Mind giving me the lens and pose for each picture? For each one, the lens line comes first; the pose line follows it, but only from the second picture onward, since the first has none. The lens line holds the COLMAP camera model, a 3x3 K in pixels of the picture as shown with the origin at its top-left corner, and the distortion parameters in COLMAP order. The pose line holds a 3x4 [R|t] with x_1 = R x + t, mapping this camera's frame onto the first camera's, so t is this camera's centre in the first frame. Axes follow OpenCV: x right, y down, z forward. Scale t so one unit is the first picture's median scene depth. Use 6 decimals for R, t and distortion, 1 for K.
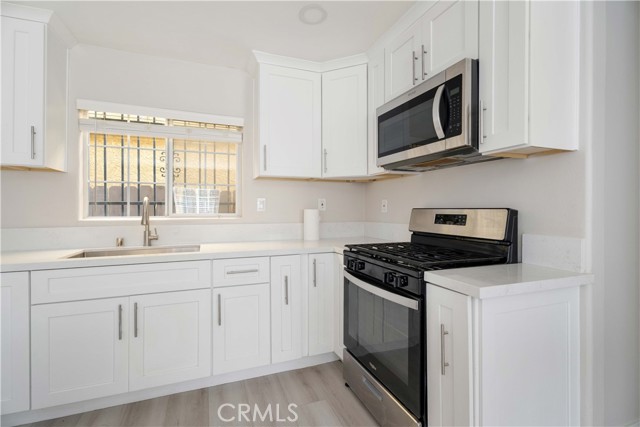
lens RADIAL K [[291.2, 0, 319.7], [0, 291.2, 209.5], [0, 0, 1]] dist [-0.000081, -0.000267]
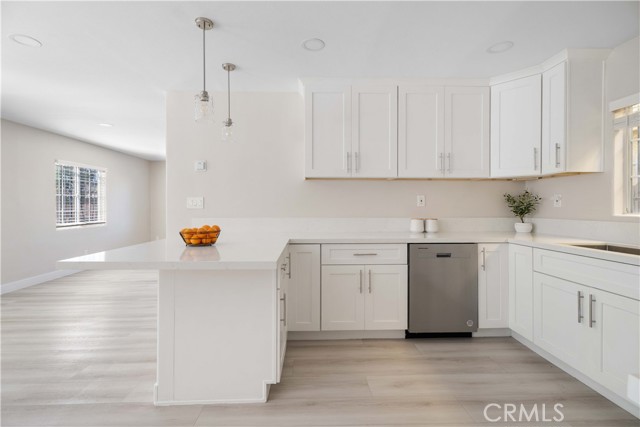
lens RADIAL K [[291.2, 0, 319.7], [0, 291.2, 209.5], [0, 0, 1]] dist [-0.000081, -0.000267]
pose [[-0.336569, 0.009077, -0.941615, 0.569022], [-0.001131, 0.999949, 0.010044, 0.006489], [0.941658, 0.004446, -0.336542, 0.370318]]
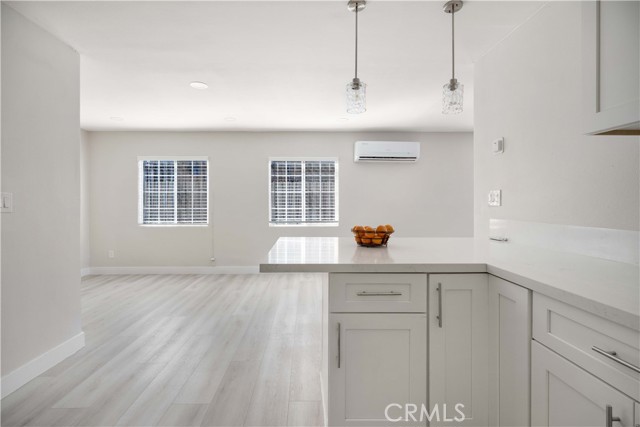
lens RADIAL K [[337.4, 0, 317.3], [0, 337.4, 202.9], [0, 0, 1]] dist [0.001245, 0.000168]
pose [[-0.940357, -0.001828, 0.340183, -0.436032], [0.000049, 0.999985, 0.005509, -0.000393], [-0.340188, 0.005197, -0.940343, 0.695278]]
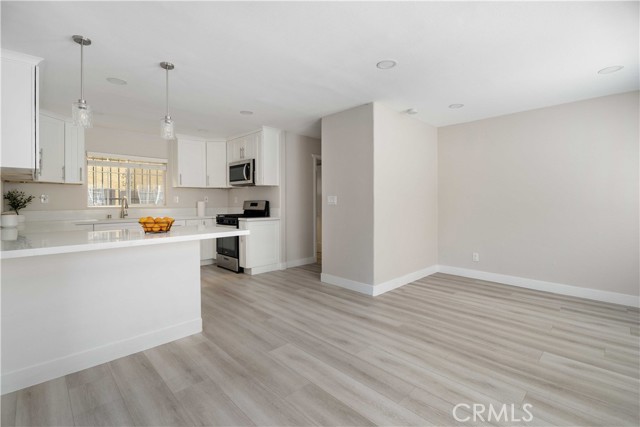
lens RADIAL K [[290.2, 0, 312.7], [0, 290.2, 203.7], [0, 0, 1]] dist [0.003810, -0.000396]
pose [[0.928260, -0.005760, 0.371889, -0.082132], [0.004831, 0.999982, 0.003428, 0.016275], [-0.371902, -0.001385, 0.928271, -1.751566]]
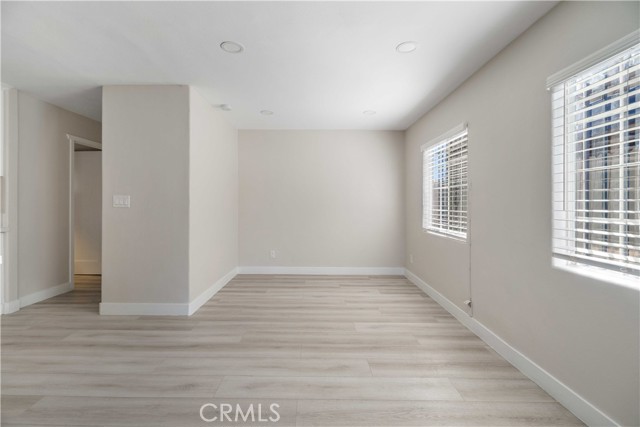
lens RADIAL K [[290.2, 0, 312.7], [0, 290.2, 203.7], [0, 0, 1]] dist [0.003810, -0.000396]
pose [[0.378697, 0.000697, 0.925520, -0.220625], [0.001688, 0.999998, -0.001444, 0.017164], [-0.925519, 0.002109, 0.378695, -1.402275]]
